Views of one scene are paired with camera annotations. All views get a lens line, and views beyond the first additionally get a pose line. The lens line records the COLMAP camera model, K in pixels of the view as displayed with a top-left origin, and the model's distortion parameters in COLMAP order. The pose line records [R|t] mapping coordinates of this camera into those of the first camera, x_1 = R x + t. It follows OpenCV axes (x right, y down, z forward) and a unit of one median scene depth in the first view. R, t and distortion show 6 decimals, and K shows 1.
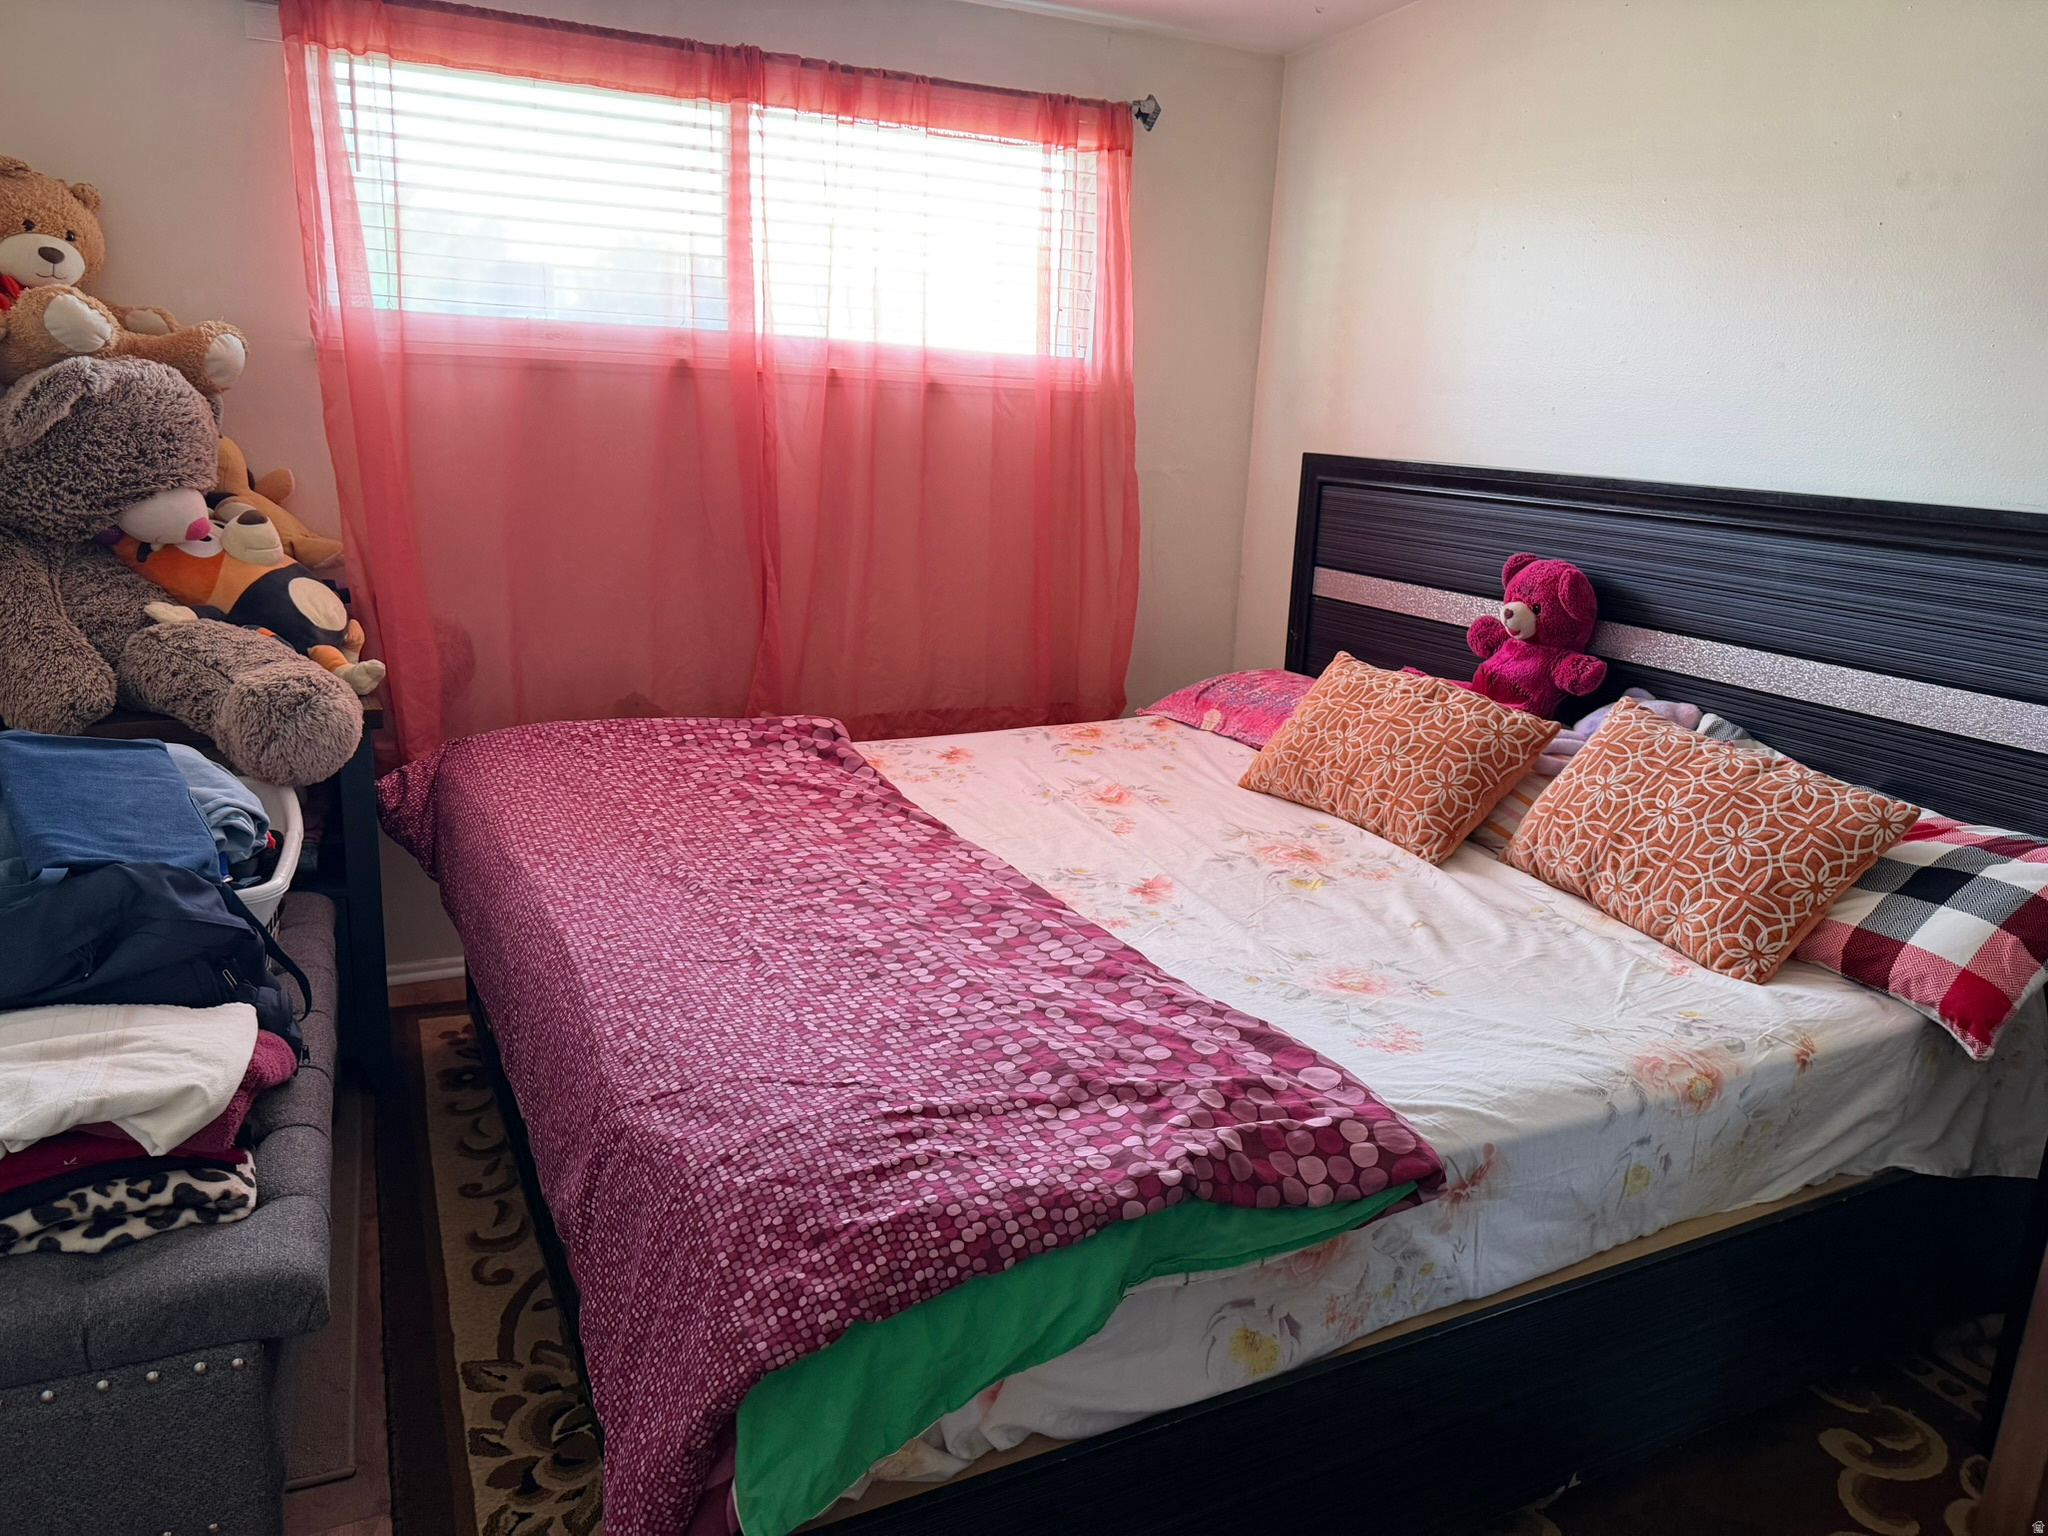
lens RADIAL K [[1422.2, 0, 1024.0], [0, 1422.2, 768.0], [0, 0, 1]] dist [0.097748, -0.181524]
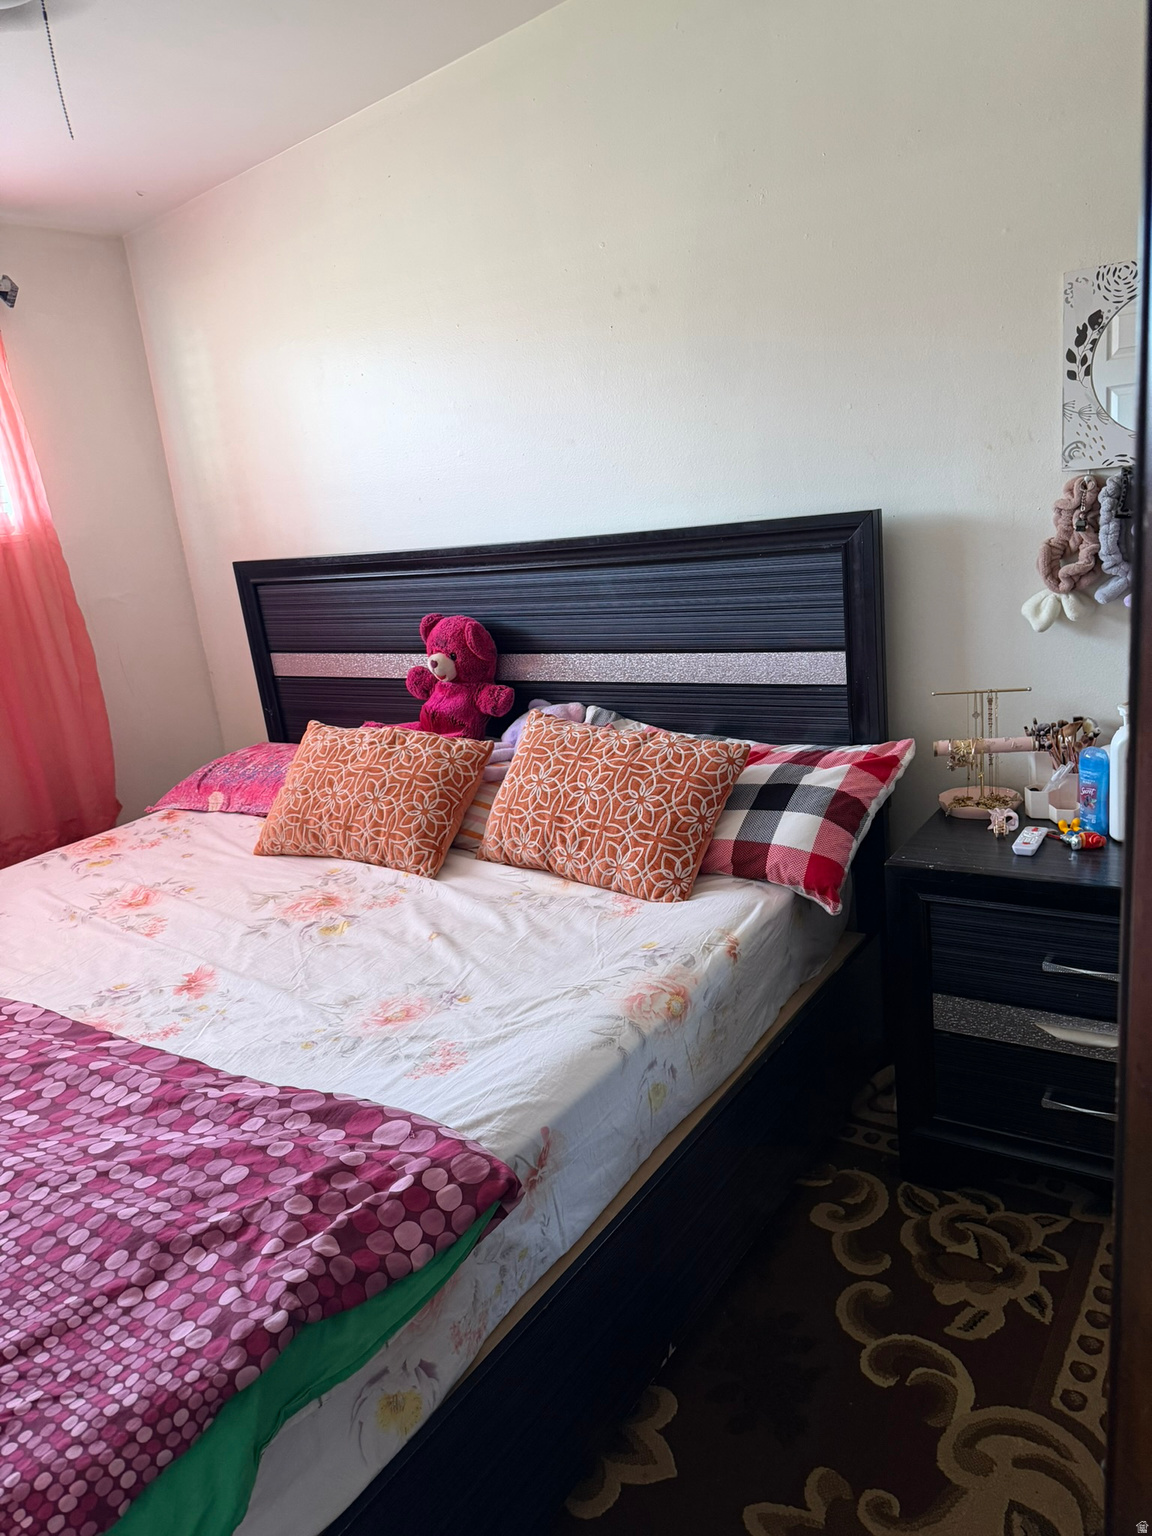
lens RADIAL K [[1086.2, 0, 617.1], [0, 1086.2, 732.9], [0, 0, 1]] dist [0.004680, -0.007653]
pose [[0.857309, -0.240319, 0.455268, 0.037892], [0.258048, 0.965836, 0.023902, -0.039887], [-0.445458, 0.096990, 0.890034, 0.120177]]
